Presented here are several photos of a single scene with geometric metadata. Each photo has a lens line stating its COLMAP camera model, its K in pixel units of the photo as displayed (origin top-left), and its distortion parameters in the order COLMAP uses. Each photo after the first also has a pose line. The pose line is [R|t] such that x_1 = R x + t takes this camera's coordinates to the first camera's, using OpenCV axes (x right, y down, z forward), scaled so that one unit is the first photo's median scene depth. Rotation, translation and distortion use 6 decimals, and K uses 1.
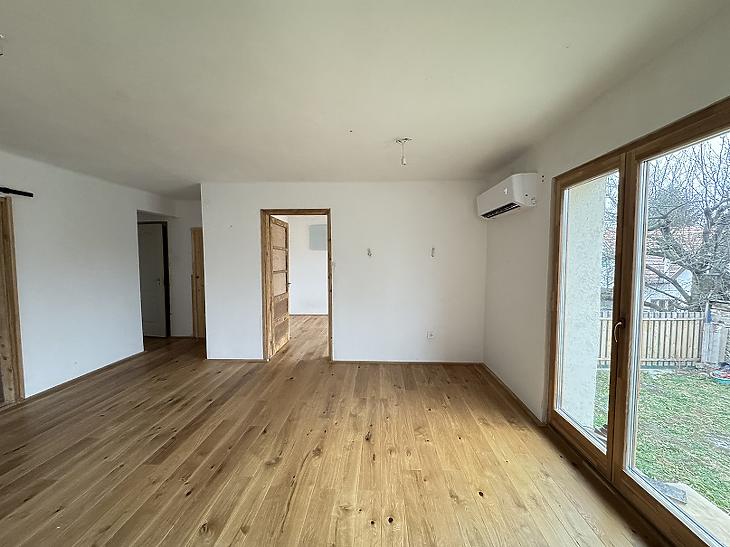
lens RADIAL K [[289.9, 0, 365.0], [0, 289.9, 273.5], [0, 0, 1]] dist [0.000559, 0.000048]
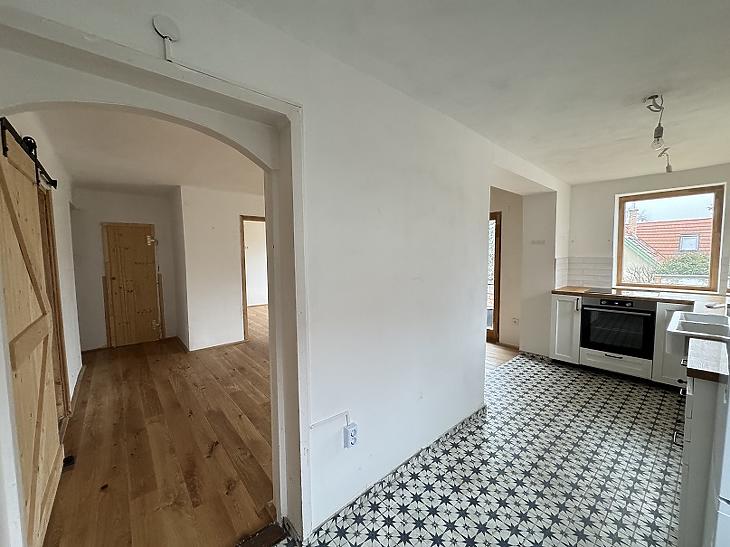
lens RADIAL K [[289.9, 0, 365.0], [0, 289.9, 273.5], [0, 0, 1]] dist [0.000559, 0.000048]
pose [[0.728852, -0.053448, 0.682582, -1.061146], [0.046246, 0.998515, 0.028806, 0.011814], [-0.683108, 0.010572, 0.730241, -0.294121]]
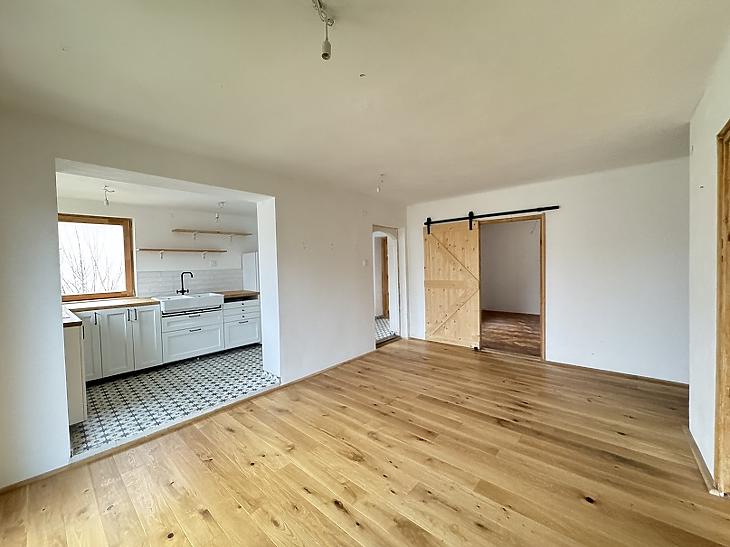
lens RADIAL K [[289.9, 0, 365.0], [0, 289.9, 273.5], [0, 0, 1]] dist [0.000559, 0.000048]
pose [[-0.629122, 0.035172, -0.776510, 0.386088], [-0.014668, 0.998261, 0.057100, -0.037693], [0.777168, 0.047313, -0.627512, 1.137636]]
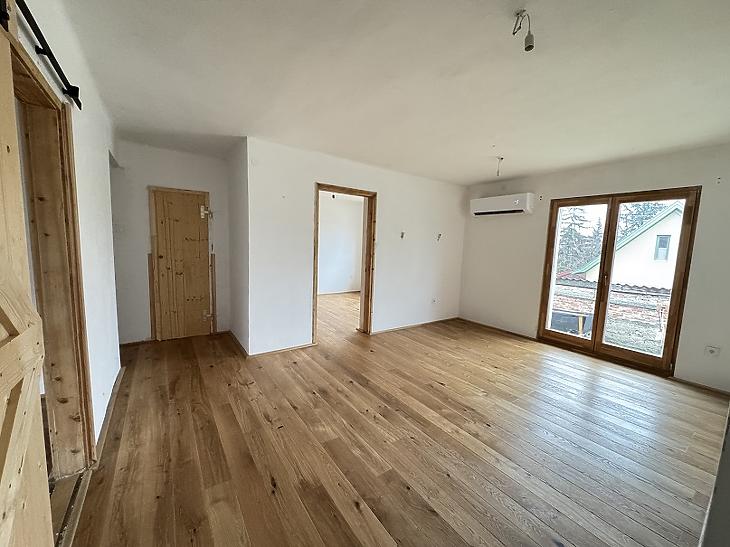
lens RADIAL K [[289.9, 0, 365.0], [0, 289.9, 273.5], [0, 0, 1]] dist [0.000559, 0.000048]
pose [[0.793941, -0.034914, 0.606992, -1.046514], [-0.003596, 0.998063, 0.062112, 0.011668], [-0.607985, -0.051496, 0.792277, 0.209983]]
